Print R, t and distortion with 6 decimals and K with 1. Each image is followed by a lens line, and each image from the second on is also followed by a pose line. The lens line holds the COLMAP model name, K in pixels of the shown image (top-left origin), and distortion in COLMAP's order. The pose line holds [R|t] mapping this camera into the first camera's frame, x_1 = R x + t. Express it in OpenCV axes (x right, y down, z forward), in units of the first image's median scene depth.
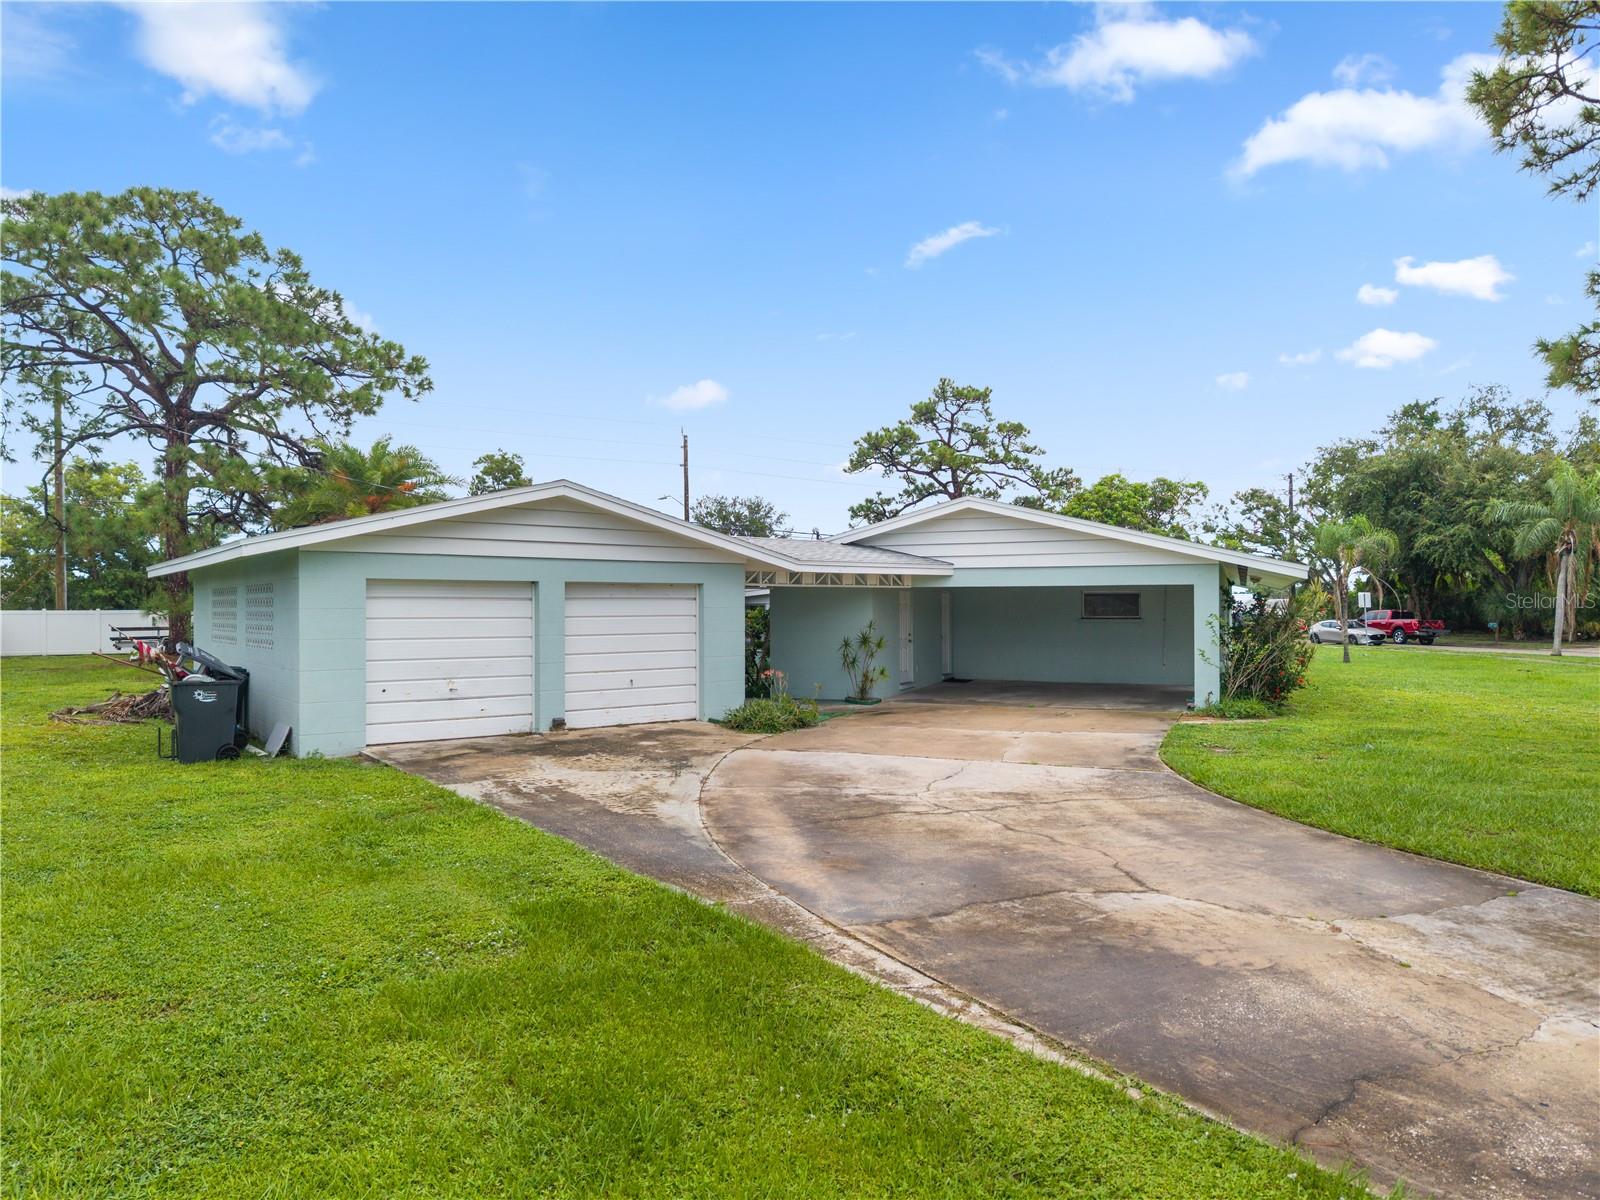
lens RADIAL K [[1082.4, 0, 800.0], [0, 1082.4, 600.0], [0, 0, 1]] dist [0.040891, -0.036265]
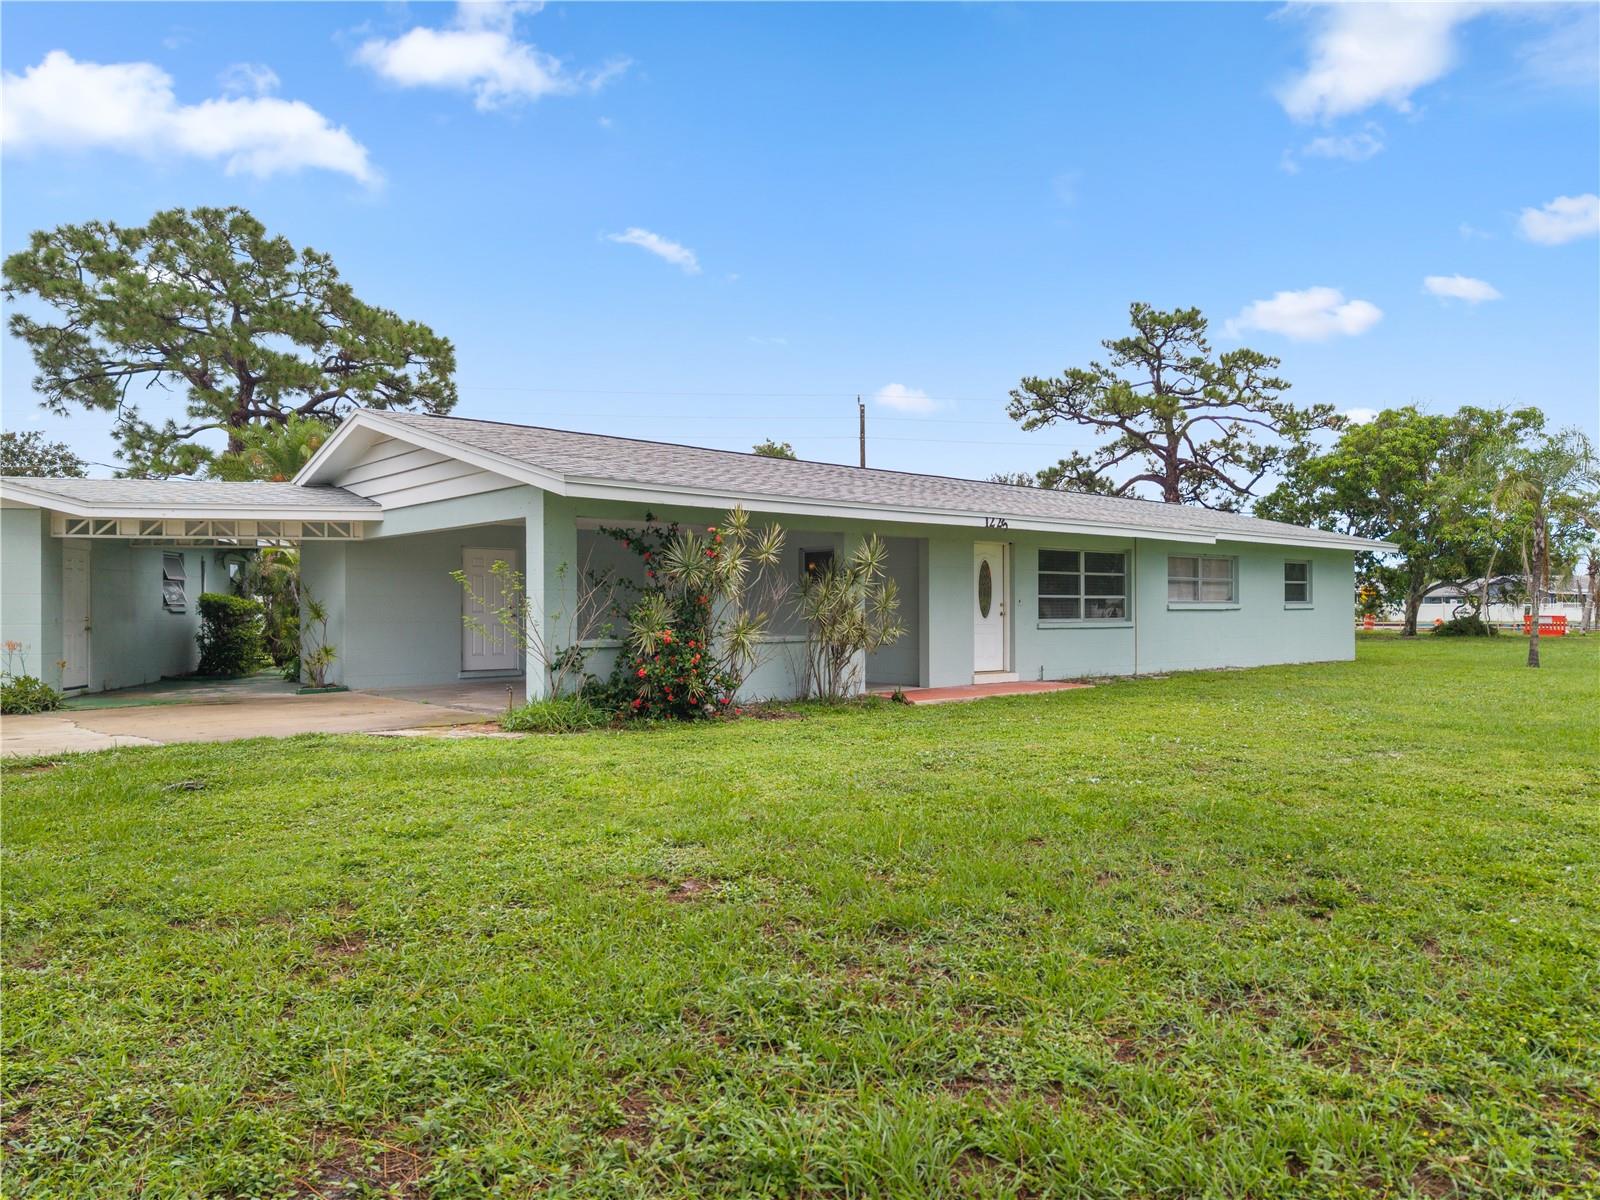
lens RADIAL K [[1082.4, 0, 800.0], [0, 1082.4, 600.0], [0, 0, 1]] dist [0.040891, -0.036265]
pose [[0.897227, -0.001850, -0.441566, 0.258028], [0.004052, 0.999984, 0.004042, 0.010917], [0.441551, -0.005415, 0.897220, 0.158304]]
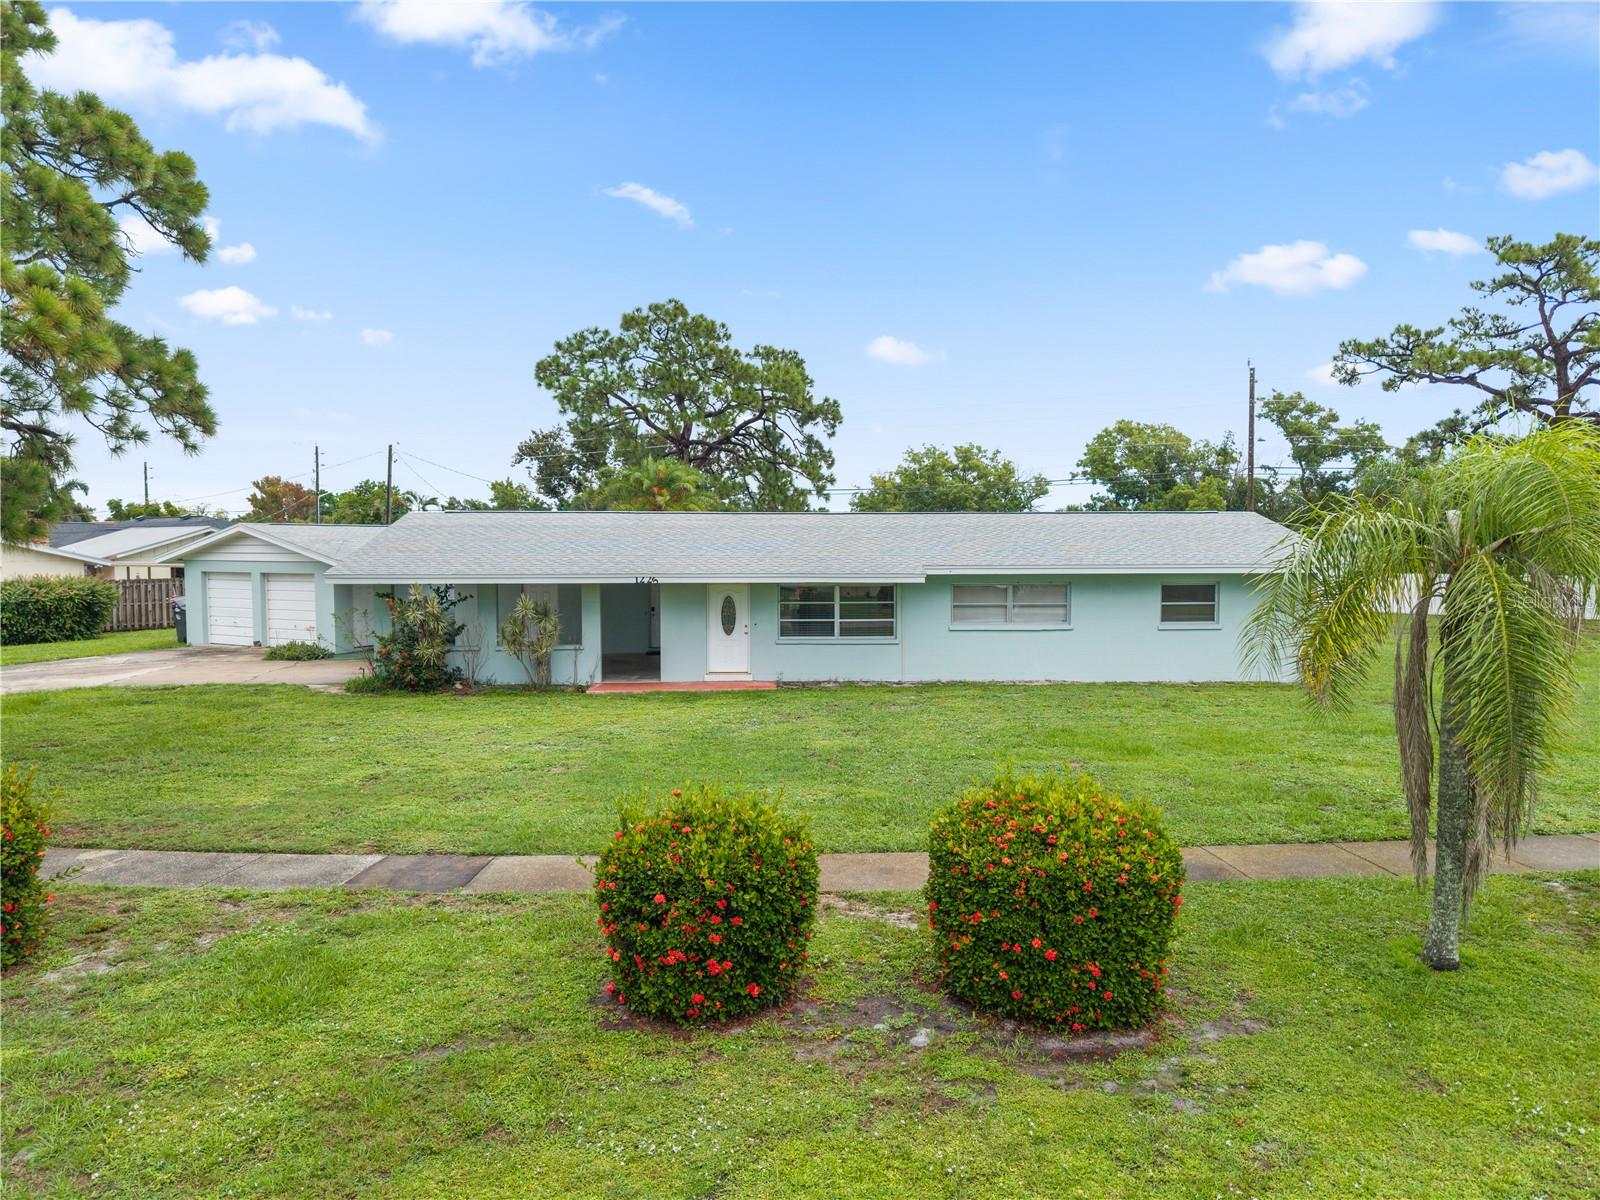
lens RADIAL K [[1094.8, 0, 800.0], [0, 1094.8, 600.0], [0, 0, 1]] dist [0.070460, -0.091954]
pose [[0.406250, 0.055117, -0.912098, 0.589095], [0.009615, 0.997866, 0.064582, -0.025576], [0.913711, -0.035006, 0.404853, 0.304177]]
